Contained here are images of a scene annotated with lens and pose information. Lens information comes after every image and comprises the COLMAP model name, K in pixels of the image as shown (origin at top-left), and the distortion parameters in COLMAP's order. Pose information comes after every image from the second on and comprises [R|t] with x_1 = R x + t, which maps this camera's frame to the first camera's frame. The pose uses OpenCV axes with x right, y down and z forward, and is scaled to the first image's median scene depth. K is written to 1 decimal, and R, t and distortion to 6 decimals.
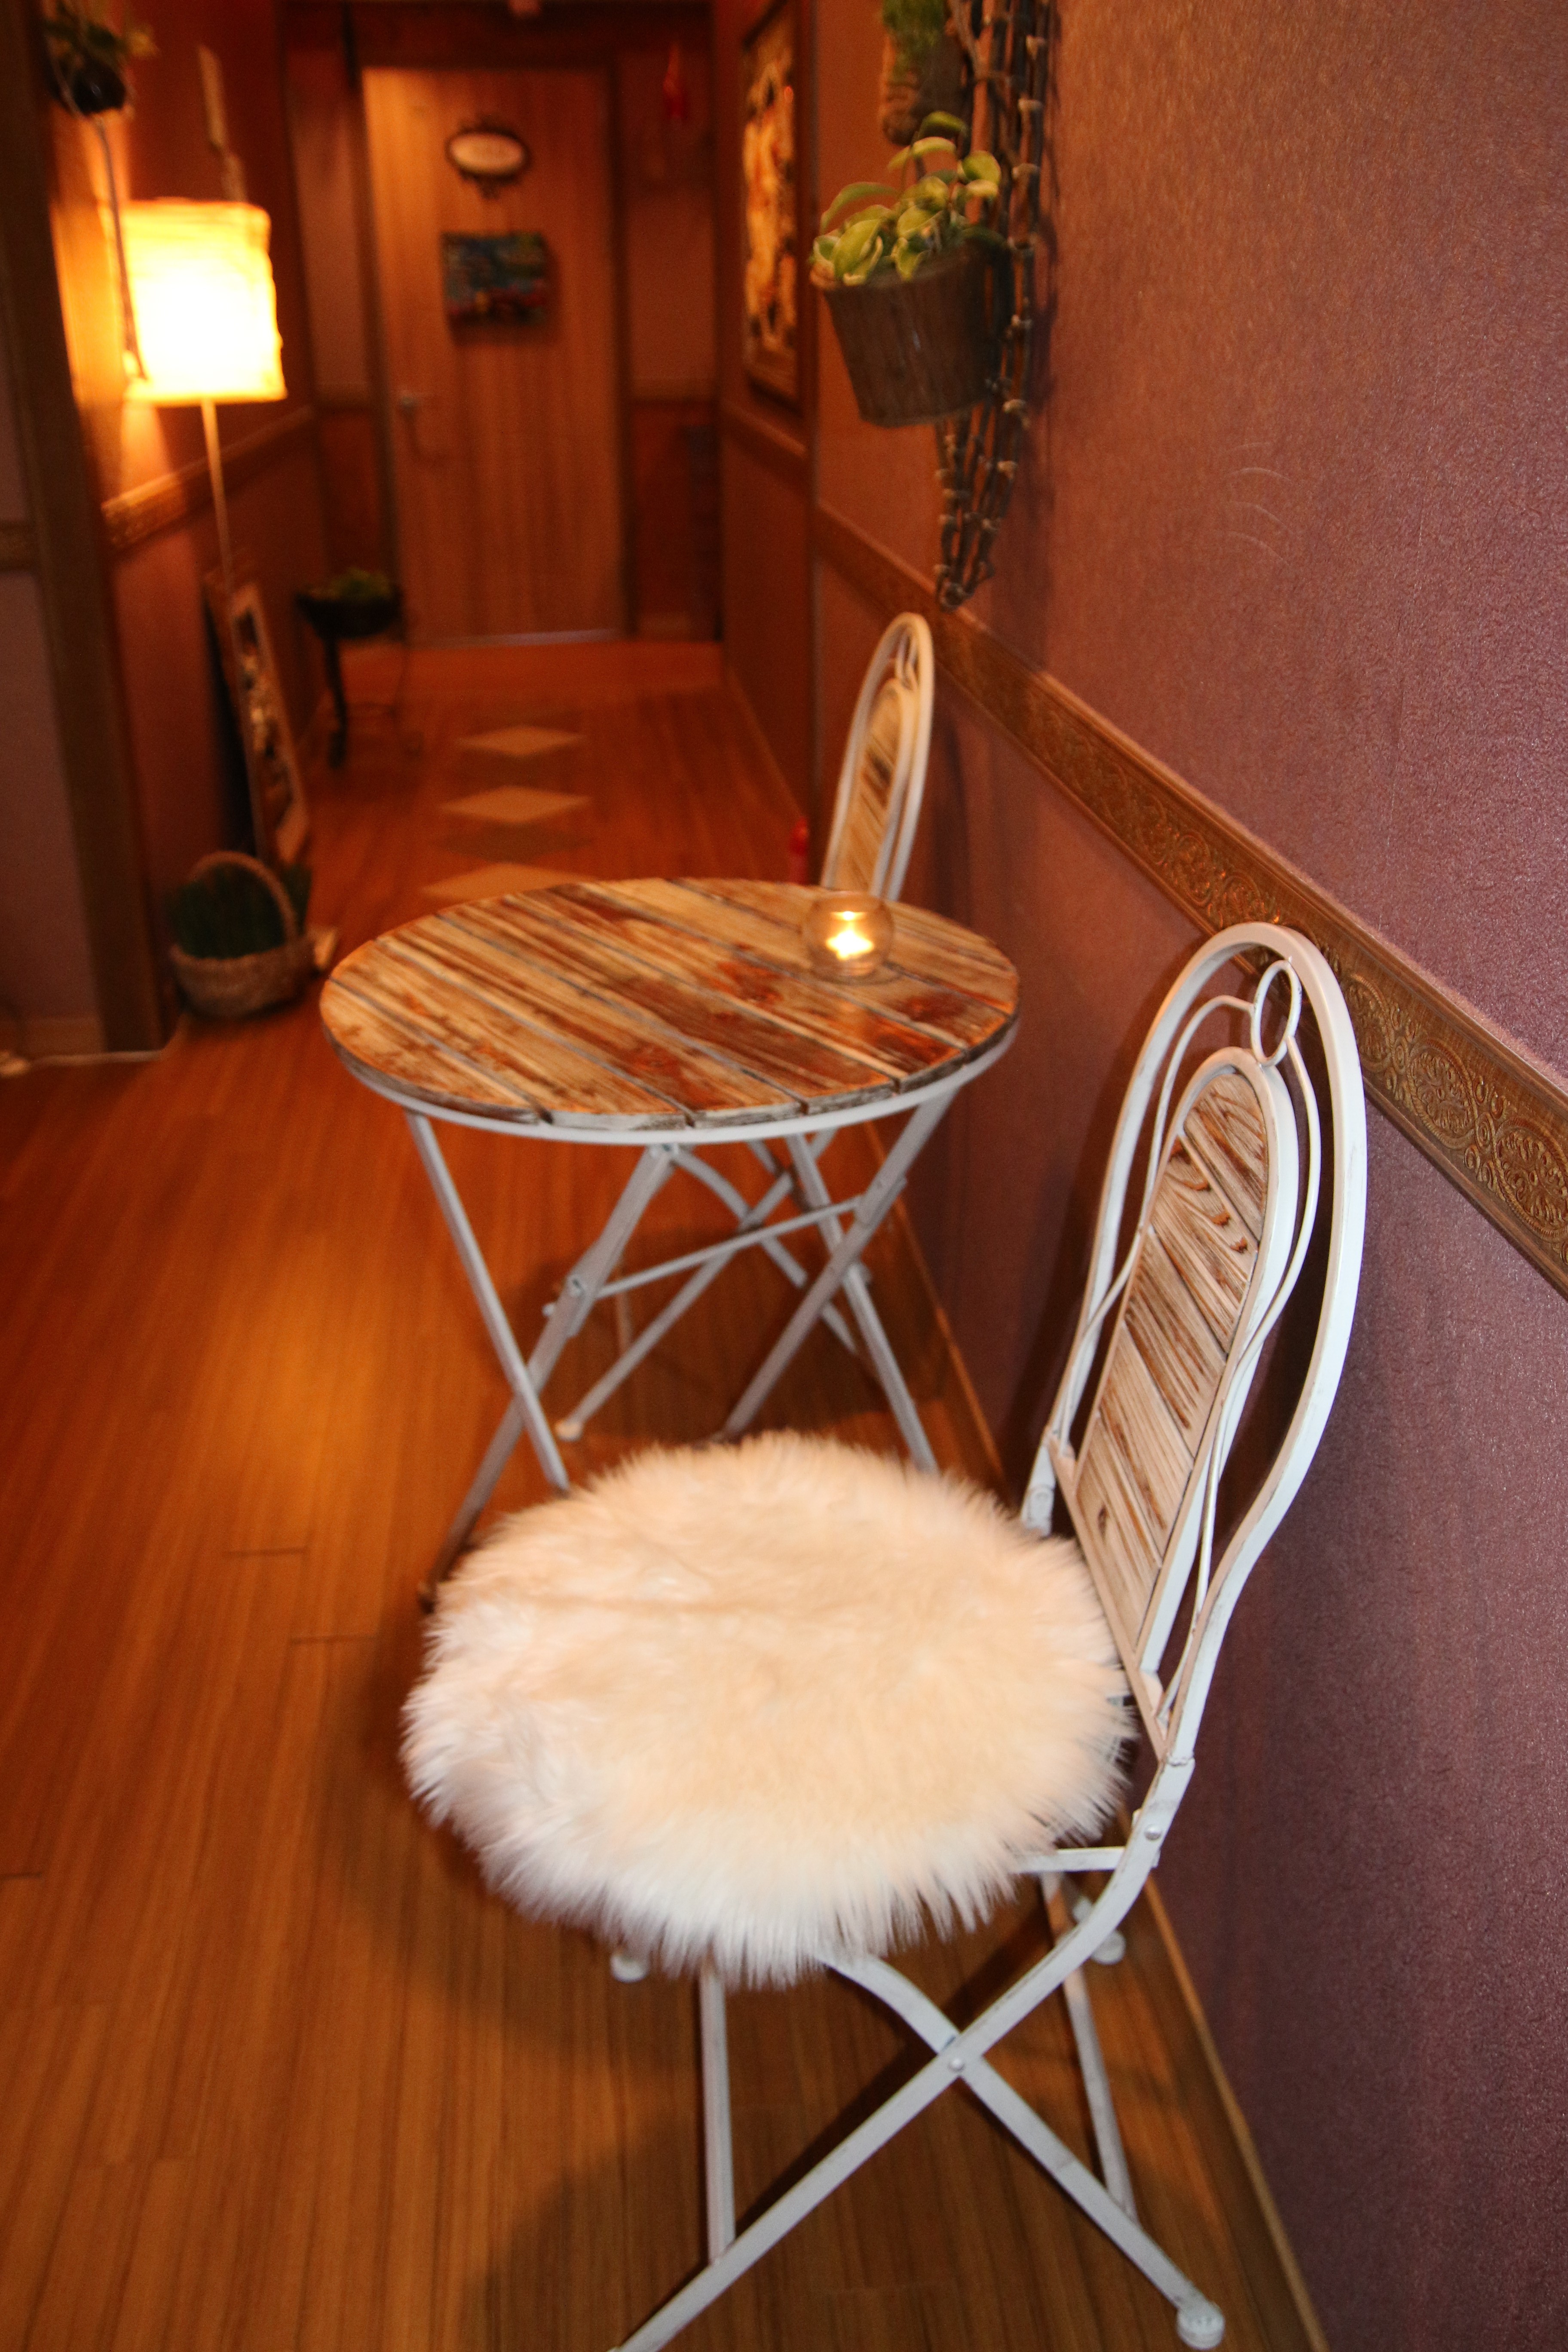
lens RADIAL K [[2087.6, 0, 784.0], [0, 2087.6, 1176.0], [0, 0, 1]] dist [-0.121477, 0.175120]
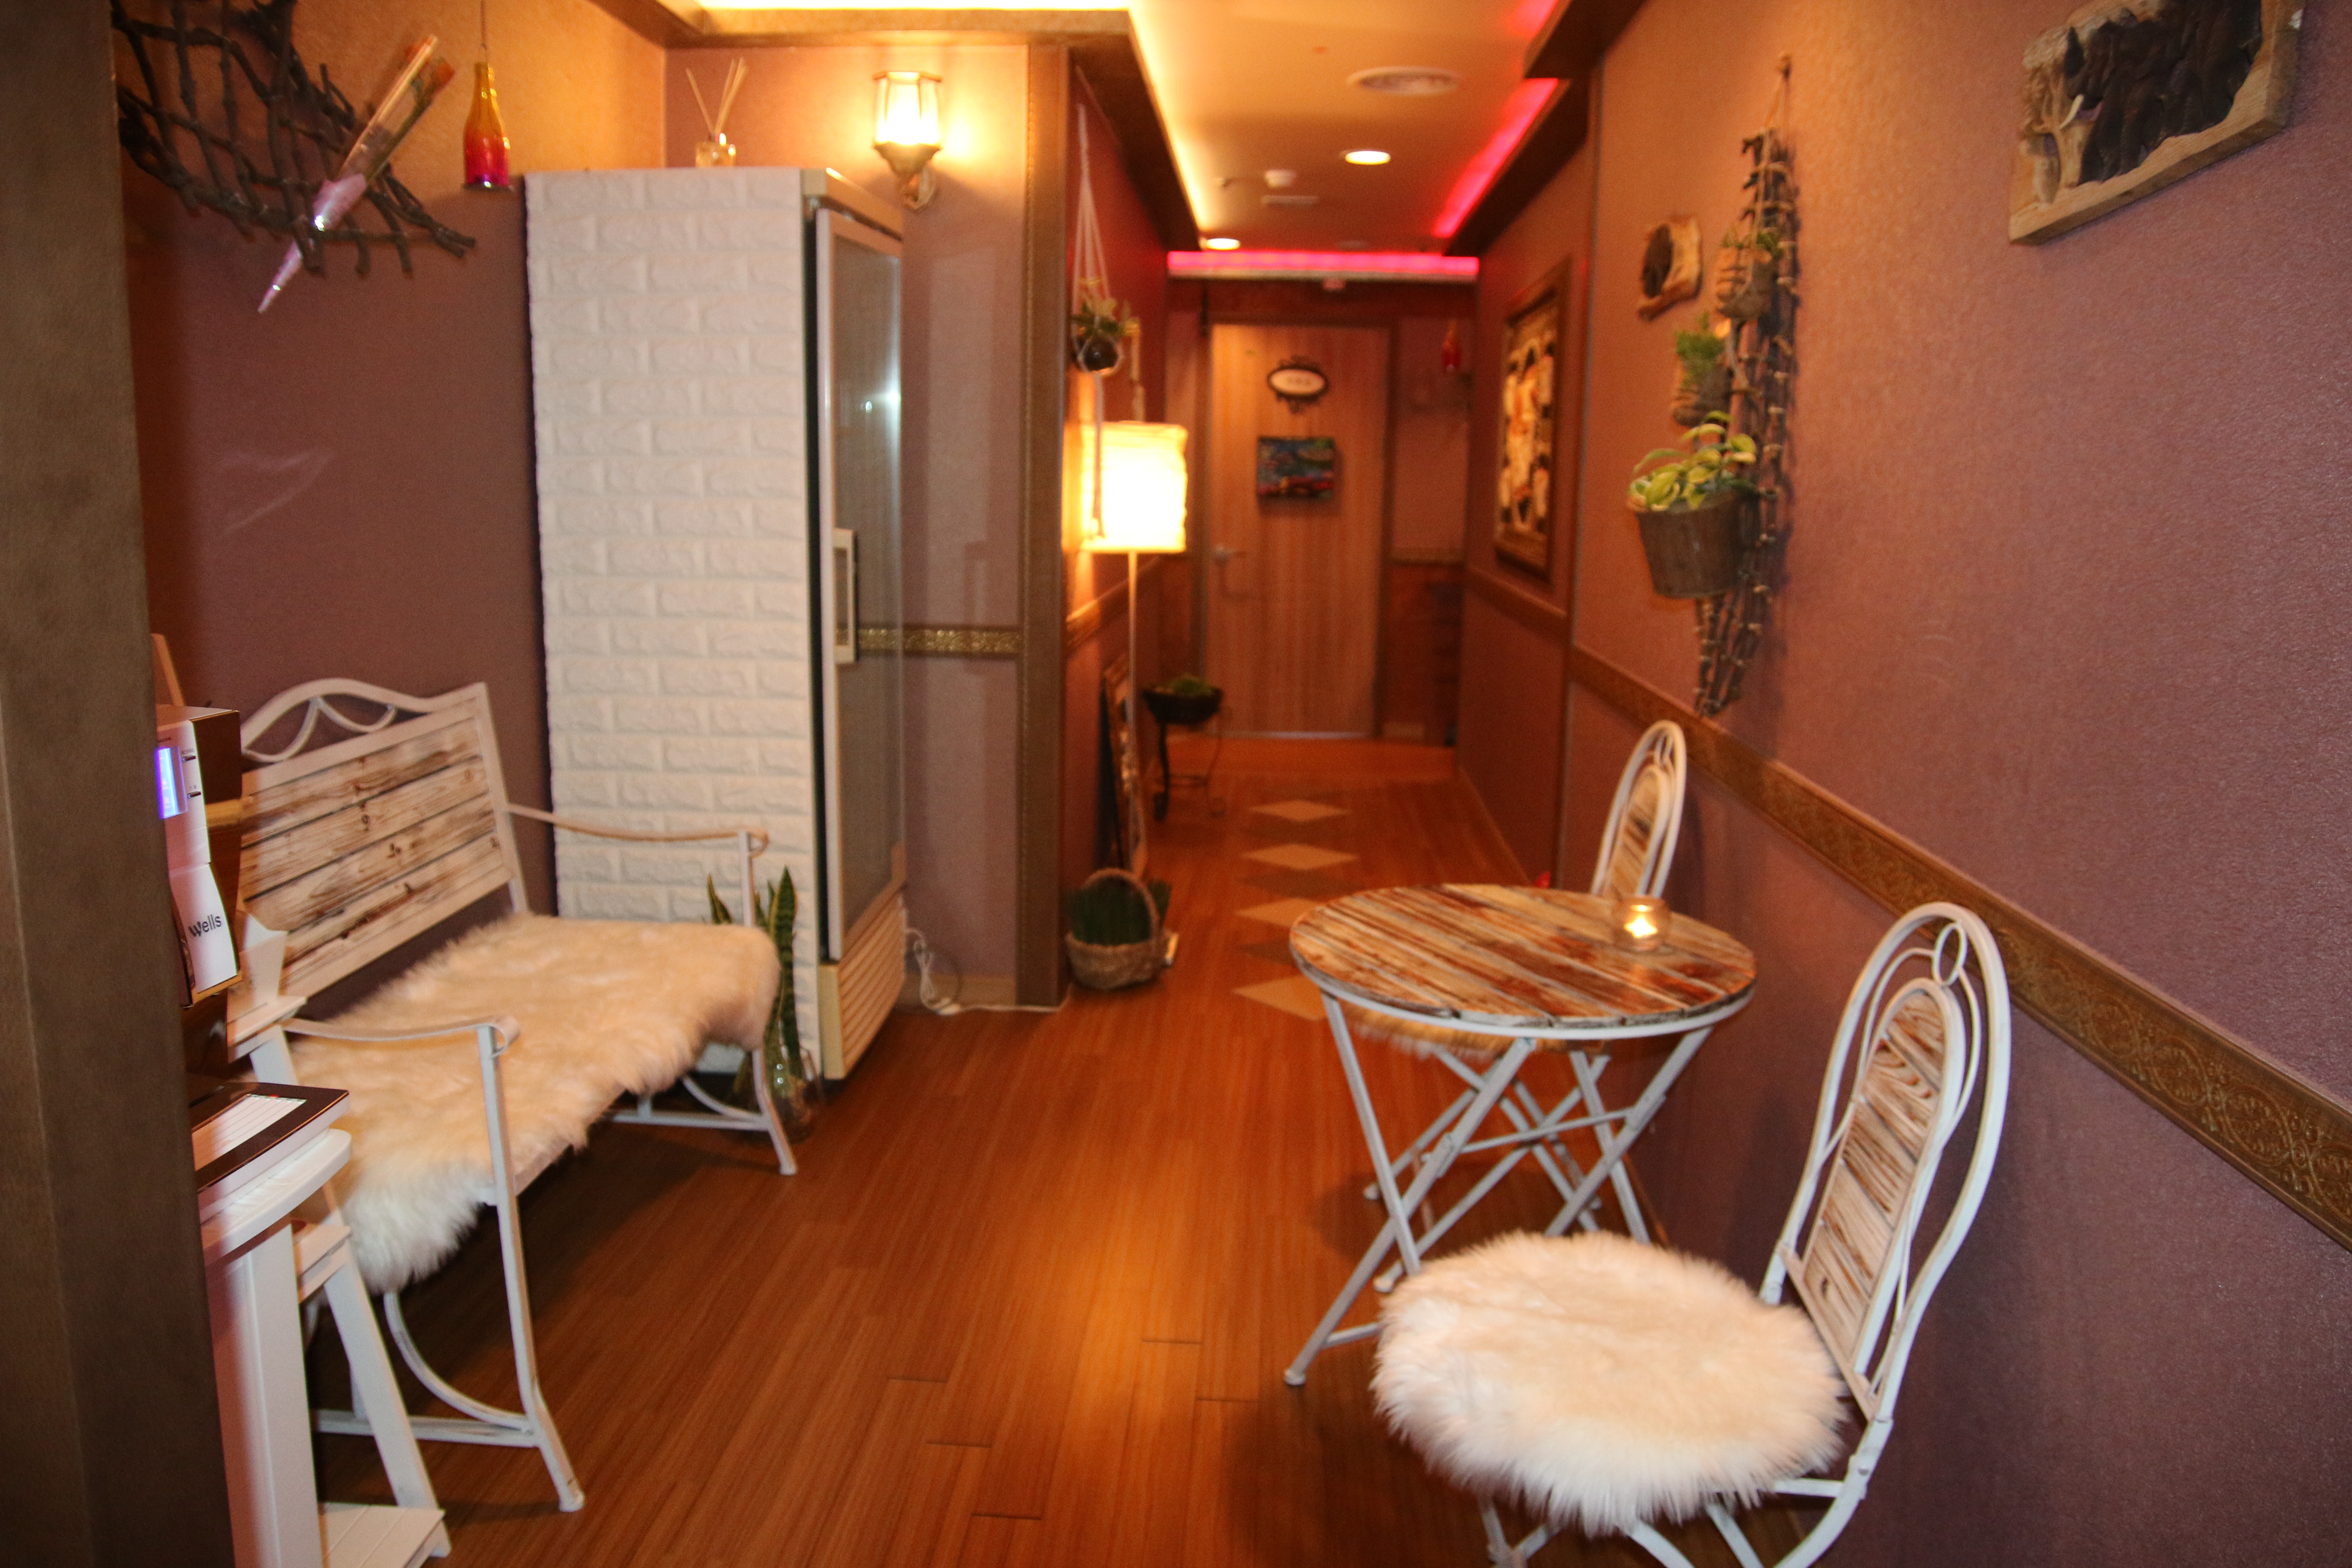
lens RADIAL K [[1769.1, 0, 1176.0], [0, 1769.1, 784.0], [0, 0, 1]] dist [-0.128871, 0.087270]
pose [[0.985297, 0.059131, -0.160294, -0.102769], [-0.094324, 0.970525, -0.221775, 0.099884], [0.142455, 0.233634, 0.961833, -0.289189]]
